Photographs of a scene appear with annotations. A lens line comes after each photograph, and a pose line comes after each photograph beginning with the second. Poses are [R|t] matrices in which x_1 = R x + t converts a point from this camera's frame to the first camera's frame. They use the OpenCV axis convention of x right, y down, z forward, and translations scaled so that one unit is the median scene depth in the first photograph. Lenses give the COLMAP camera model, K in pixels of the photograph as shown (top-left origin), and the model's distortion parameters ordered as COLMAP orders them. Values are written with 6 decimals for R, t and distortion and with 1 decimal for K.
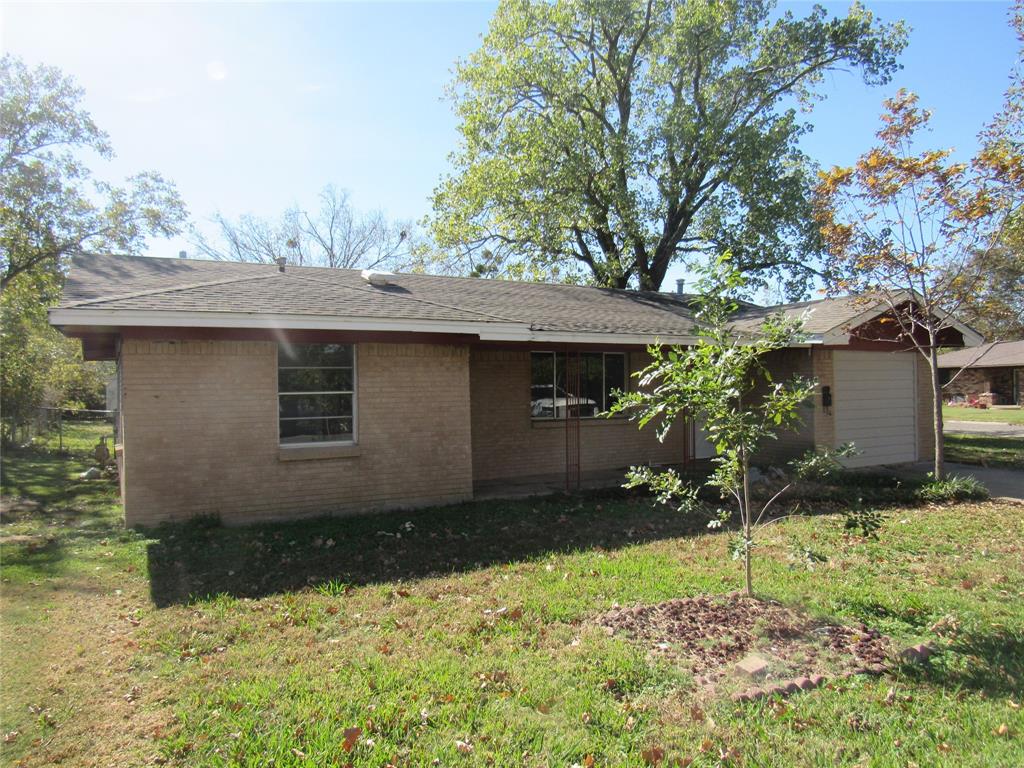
lens RADIAL K [[720.2, 0, 512.0], [0, 720.2, 384.0], [0, 0, 1]] dist [-0.003152, -0.001634]
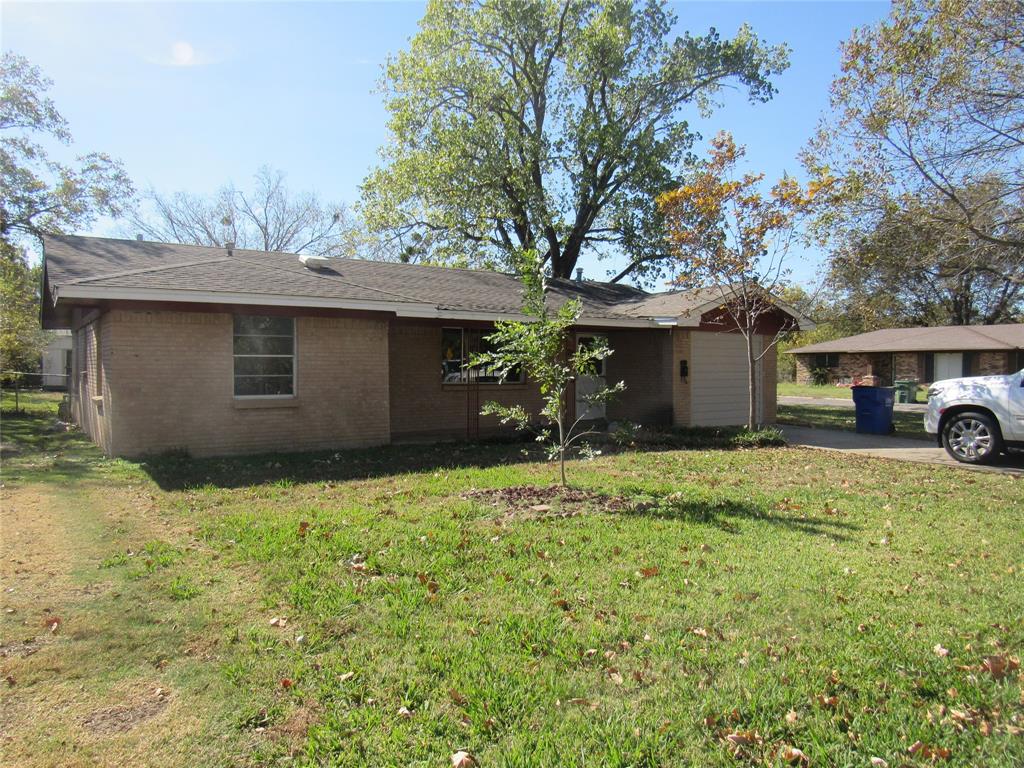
lens RADIAL K [[738.7, 0, 512.0], [0, 738.7, 384.0], [0, 0, 1]] dist [-0.005867, -0.000990]
pose [[0.996251, 0.012330, 0.085629, 0.025003], [-0.014424, 0.999611, 0.023877, 0.012436], [-0.085301, -0.025022, 0.996041, -0.161929]]
